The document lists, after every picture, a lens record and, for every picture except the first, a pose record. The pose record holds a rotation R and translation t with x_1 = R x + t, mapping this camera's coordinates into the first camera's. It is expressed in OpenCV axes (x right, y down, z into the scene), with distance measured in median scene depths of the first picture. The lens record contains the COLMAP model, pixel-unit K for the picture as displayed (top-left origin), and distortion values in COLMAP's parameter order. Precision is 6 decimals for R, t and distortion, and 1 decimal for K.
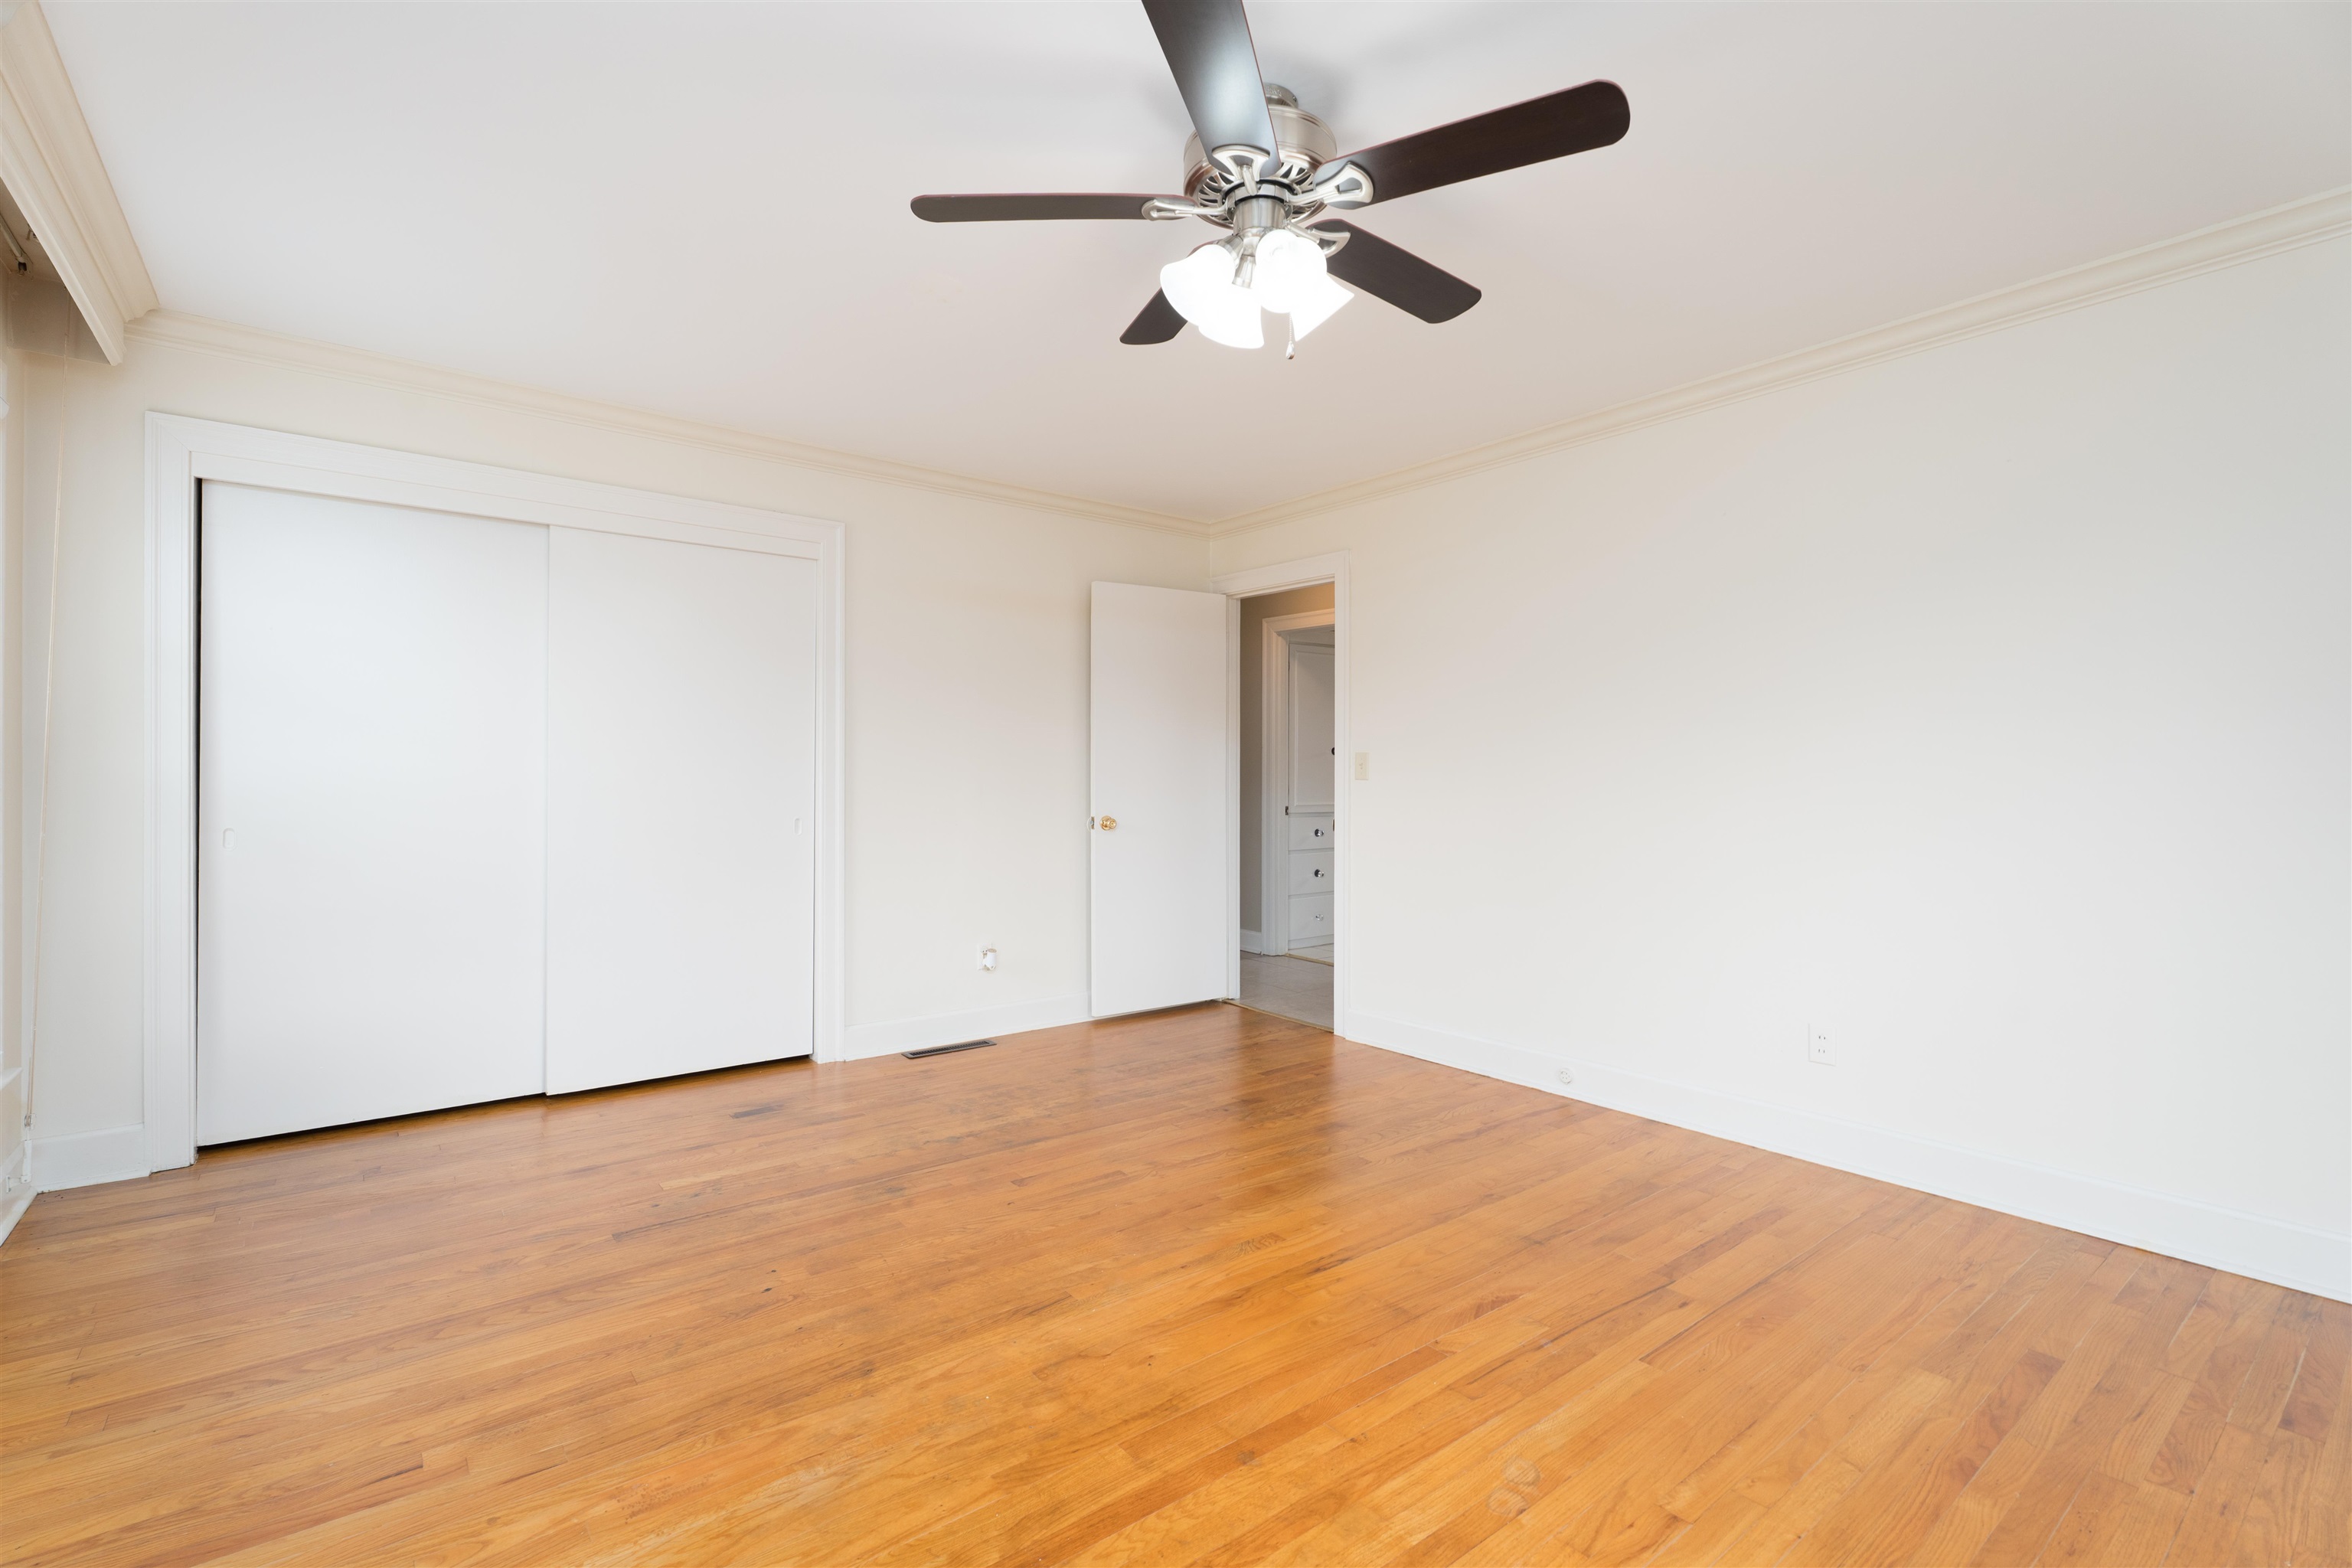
lens RADIAL K [[1058.1, 0, 1176.4], [0, 1058.1, 784.0], [0, 0, 1]] dist [-0.002273, -0.000313]
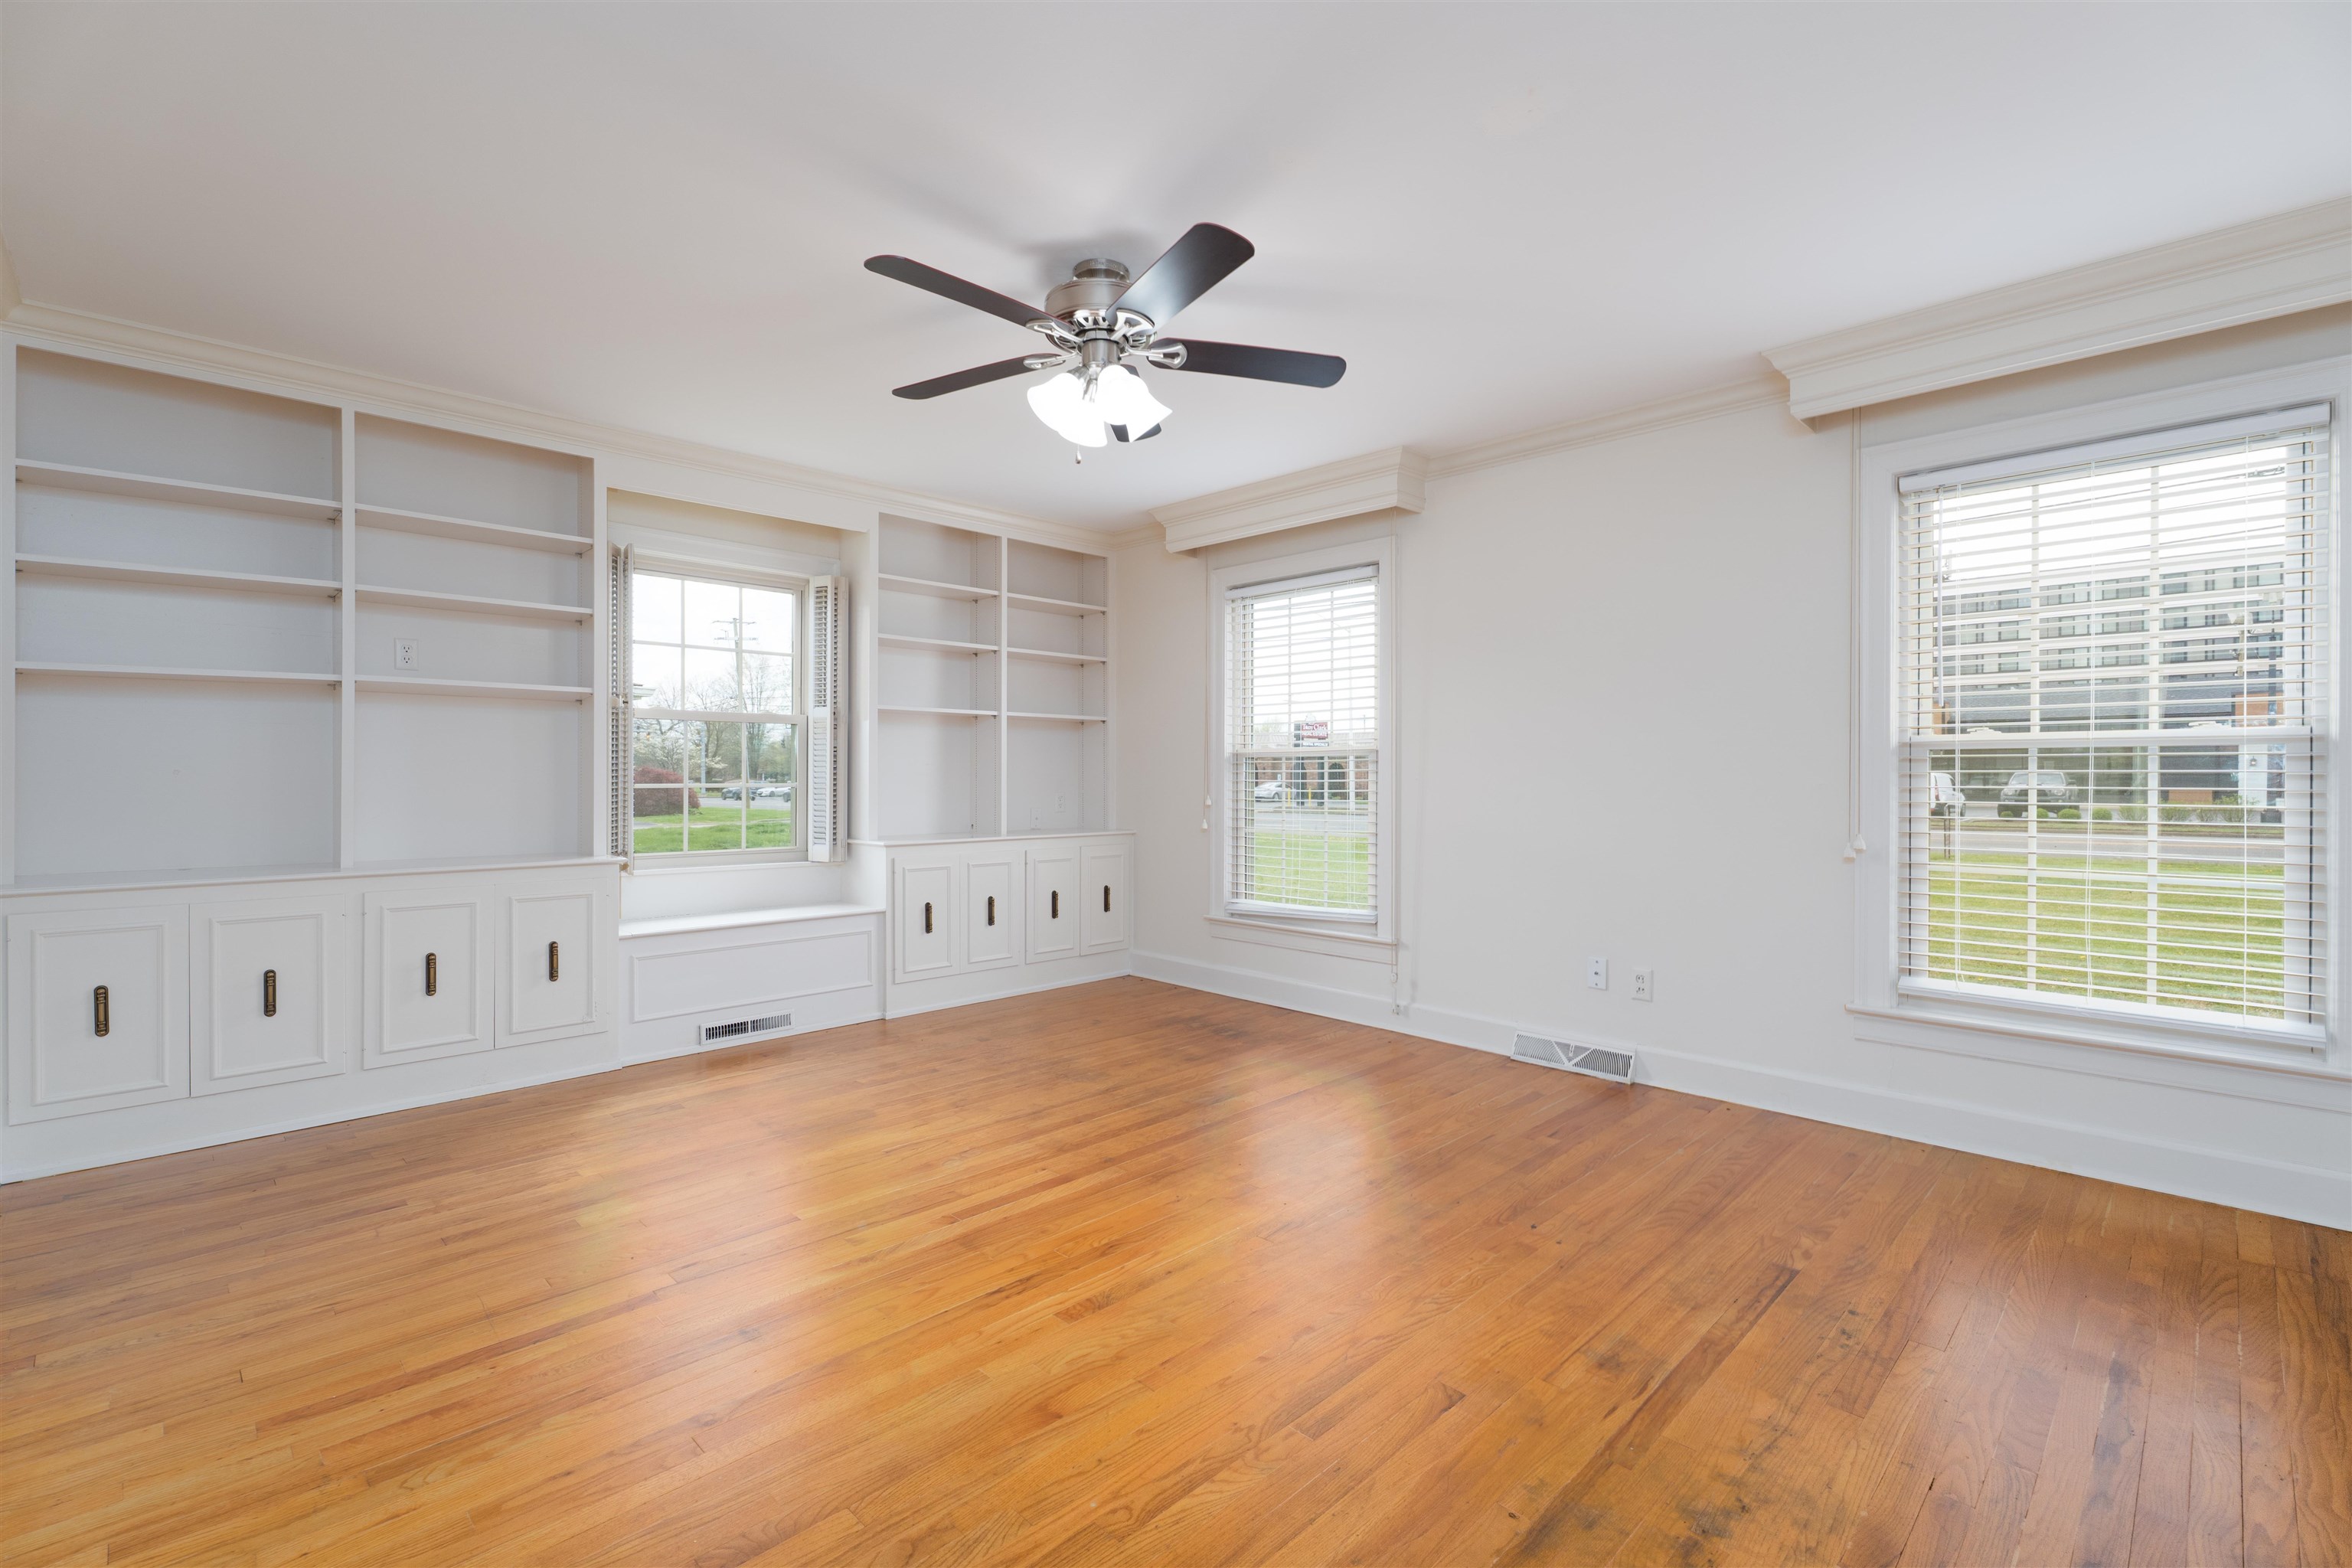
lens RADIAL K [[1058.1, 0, 1175.5], [0, 1058.1, 772.8], [0, 0, 1]] dist [-0.002273, -0.000313]
pose [[-0.993720, -0.004049, -0.111825, 0.107771], [-0.004657, 0.999976, 0.005181, -0.005203], [0.111802, 0.005669, -0.993714, 1.916382]]
